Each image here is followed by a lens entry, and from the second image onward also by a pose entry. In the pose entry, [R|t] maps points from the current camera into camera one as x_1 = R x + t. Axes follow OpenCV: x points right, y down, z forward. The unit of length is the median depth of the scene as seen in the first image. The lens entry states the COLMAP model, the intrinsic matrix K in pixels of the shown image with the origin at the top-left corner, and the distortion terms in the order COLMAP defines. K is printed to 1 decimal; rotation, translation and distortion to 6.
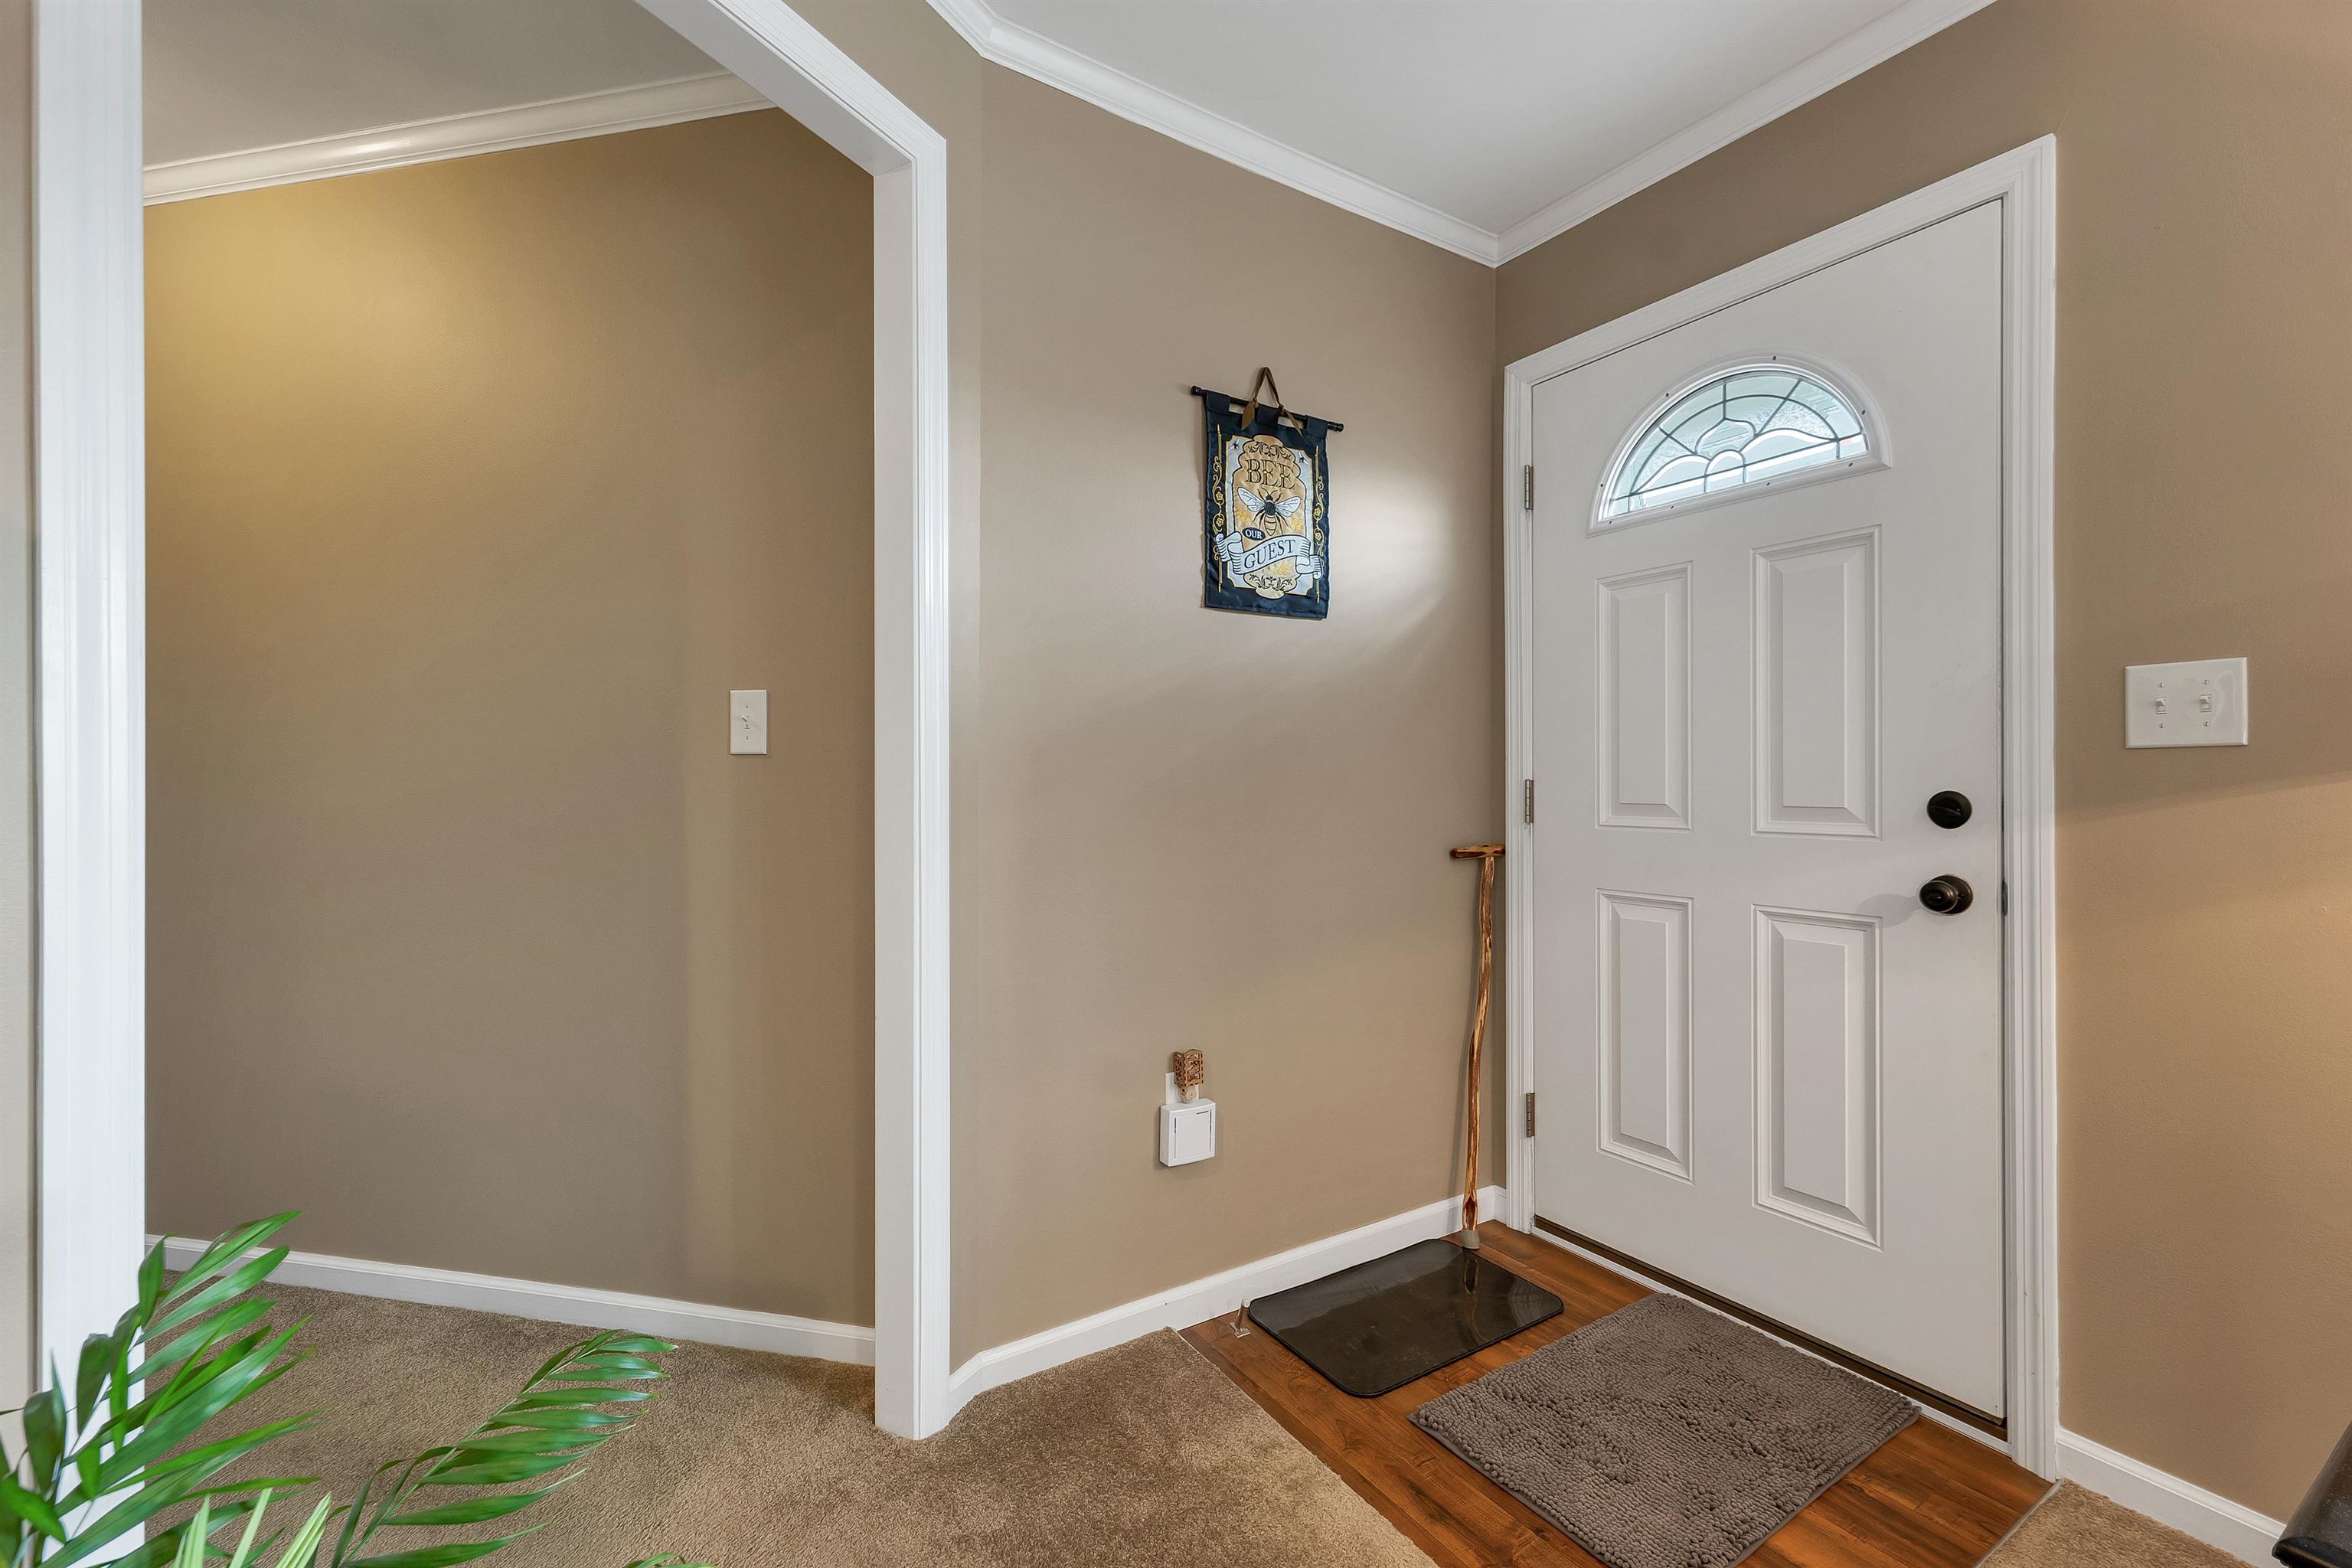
lens RADIAL K [[995.1, 0, 1176.0], [0, 995.1, 784.0], [0, 0, 1]] dist [-0.000683, -0.000185]
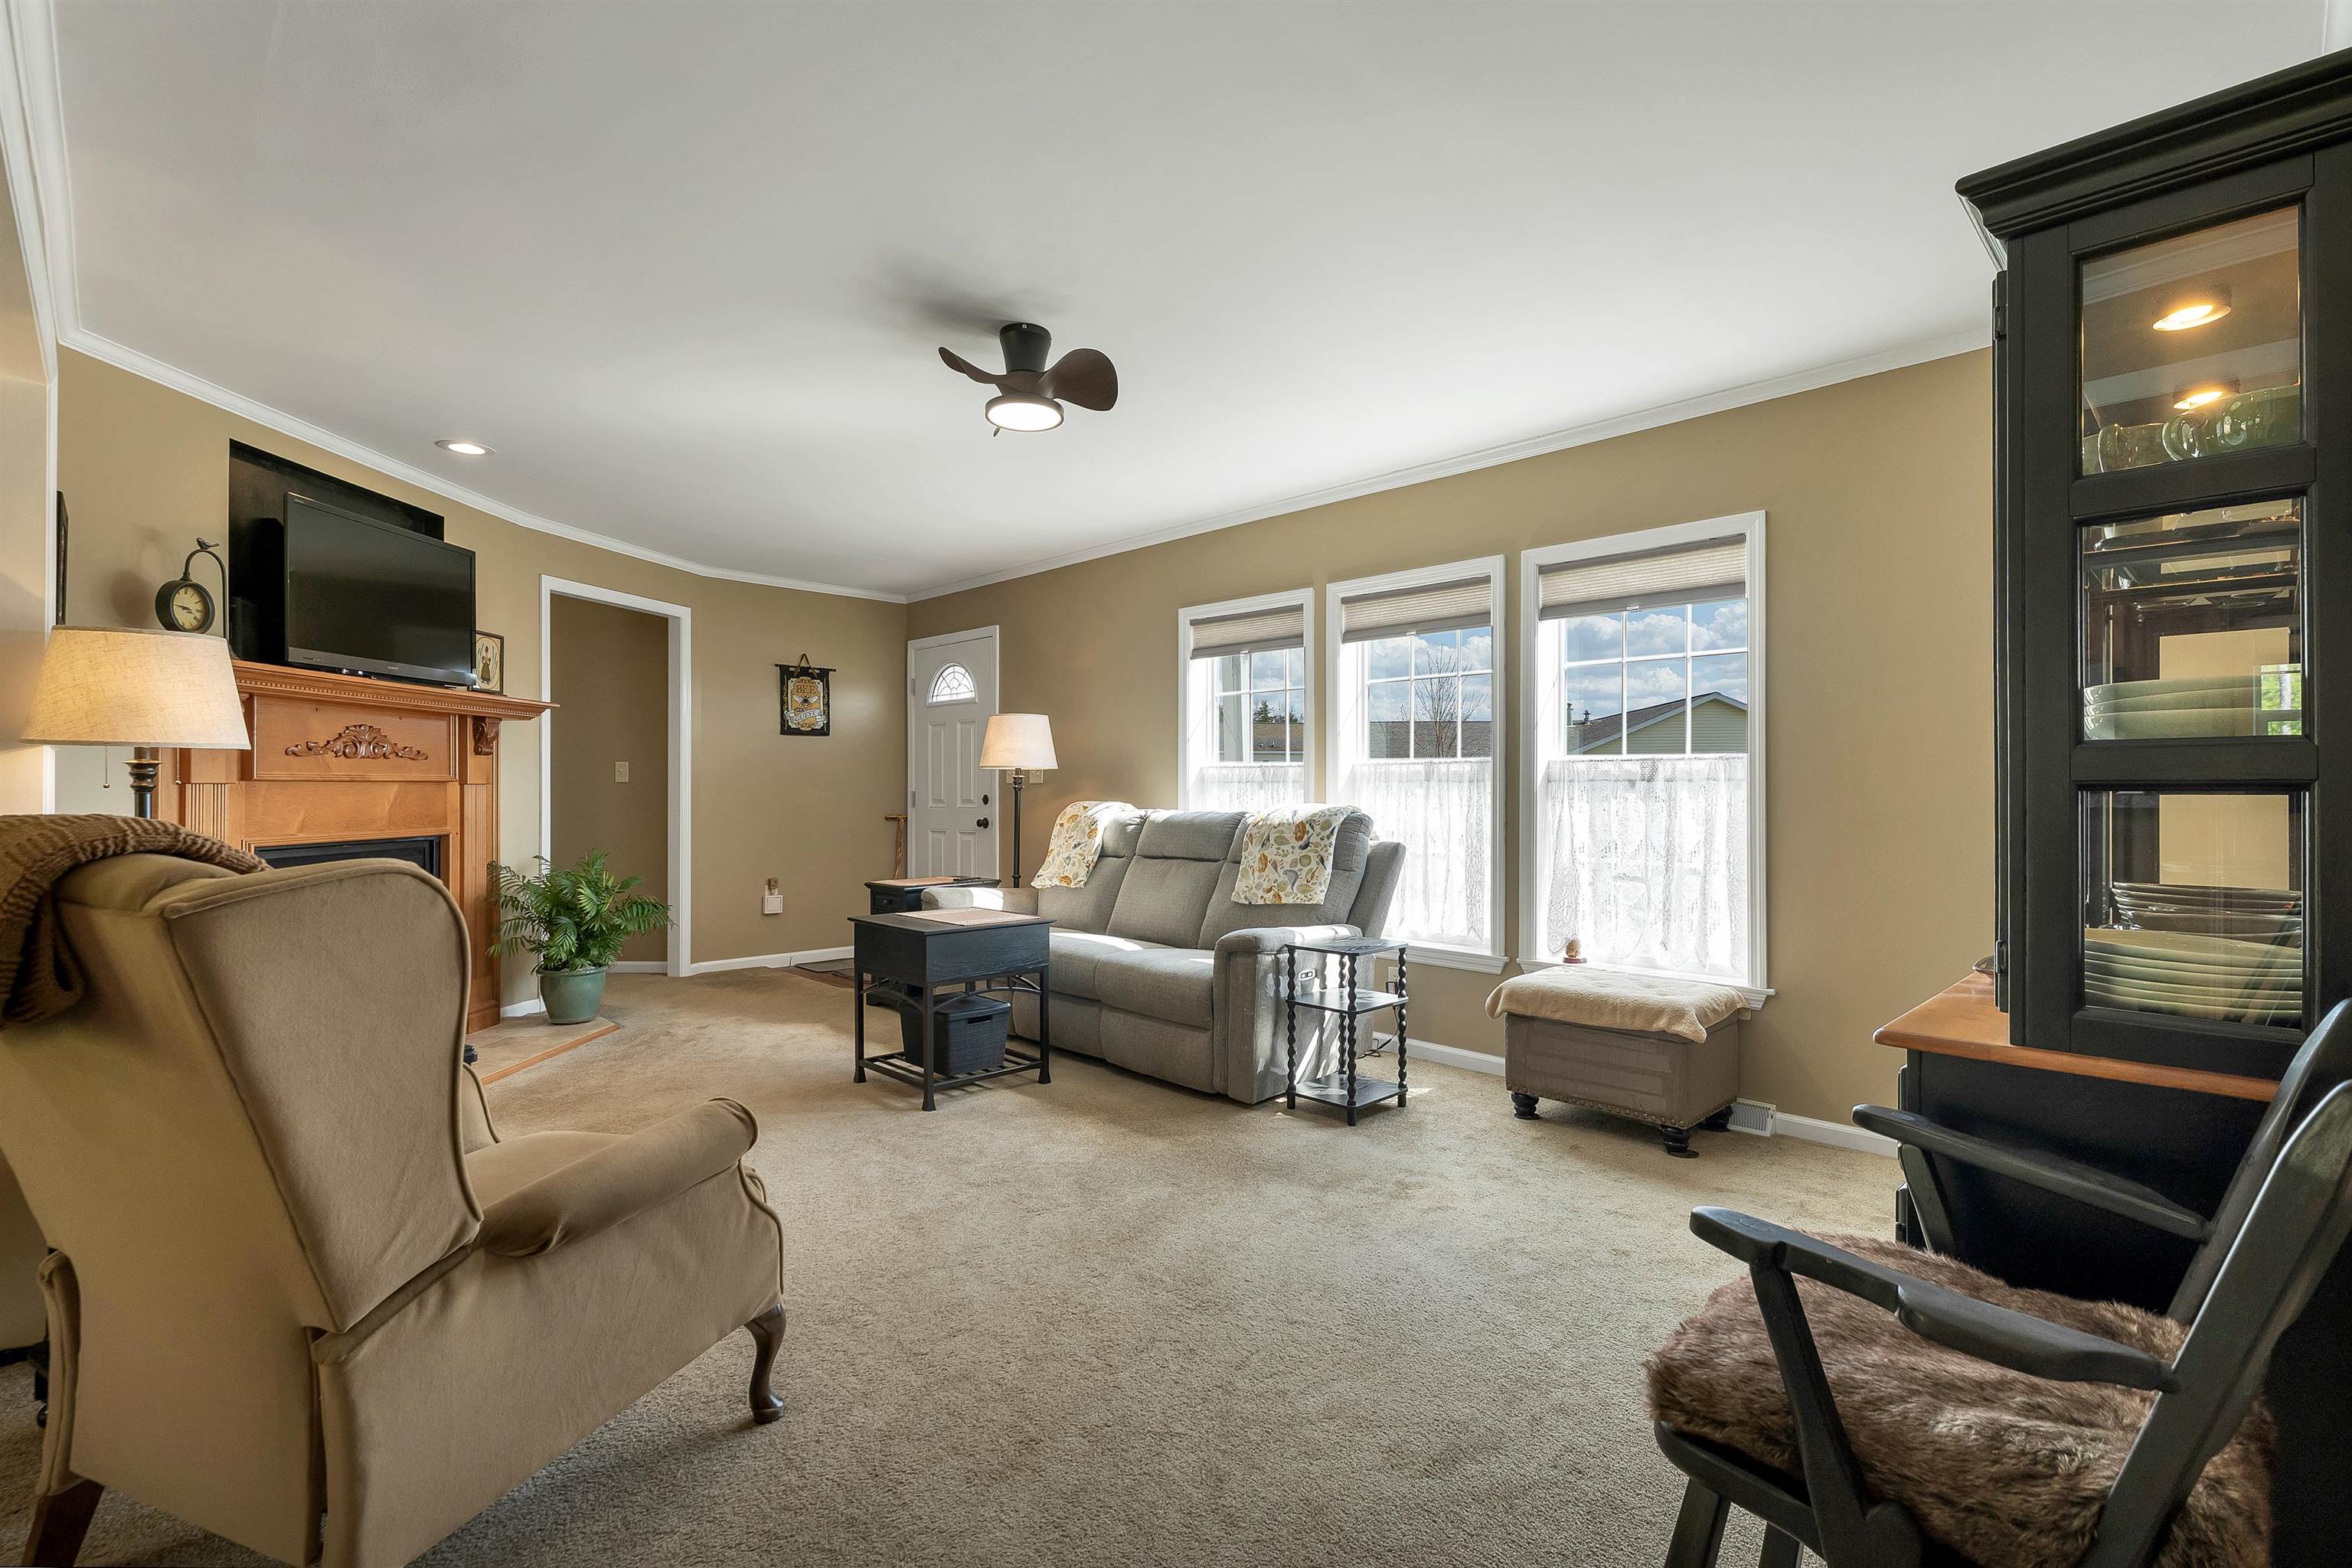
lens RADIAL K [[1058.8, 0, 1185.5], [0, 1058.8, 790.3], [0, 0, 1]] dist [0.001484, 0.000178]
pose [[0.976284, 0.003039, 0.216470, 0.522225], [-0.001997, 0.999985, -0.005035, 0.007717], [-0.216482, 0.004484, 0.976276, -2.368131]]
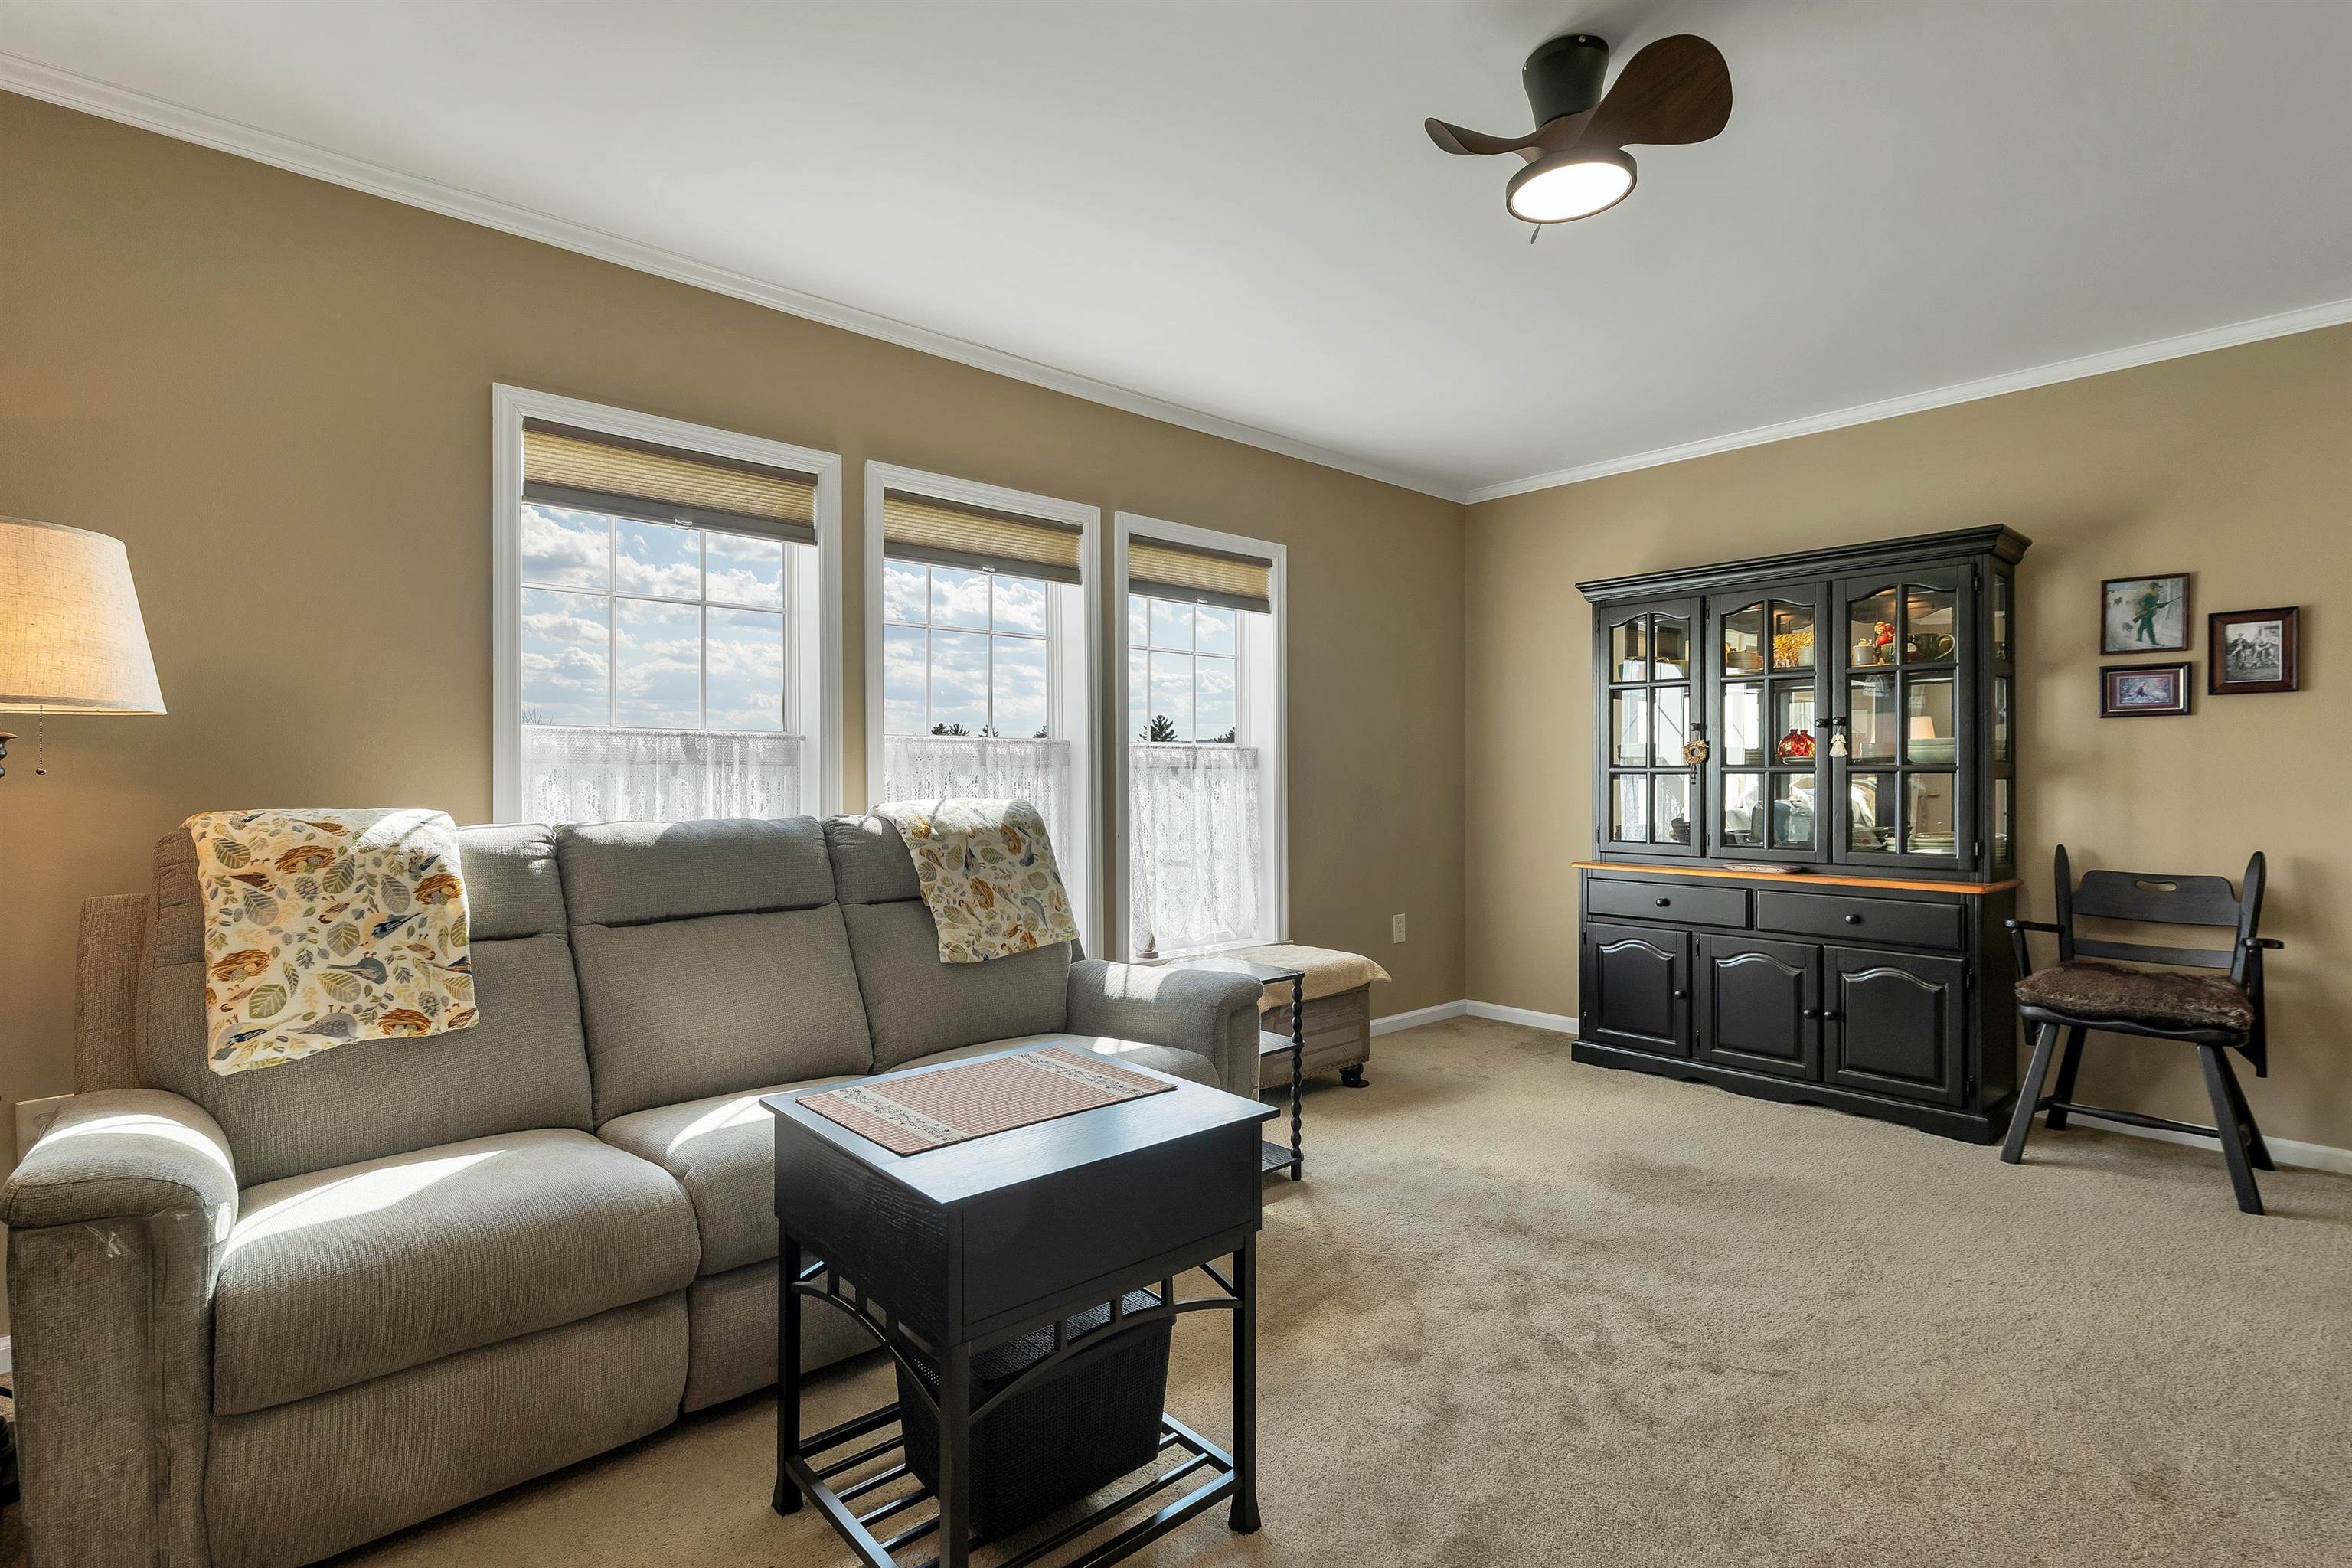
lens RADIAL K [[1104.8, 0, 1160.4], [0, 1104.8, 779.4], [0, 0, 1]] dist [-0.001726, -0.000279]
pose [[-0.157325, -0.004407, 0.987537, -0.253010], [0.003697, 0.999980, 0.005051, -0.007836], [-0.987540, 0.004446, -0.157306, -0.427011]]
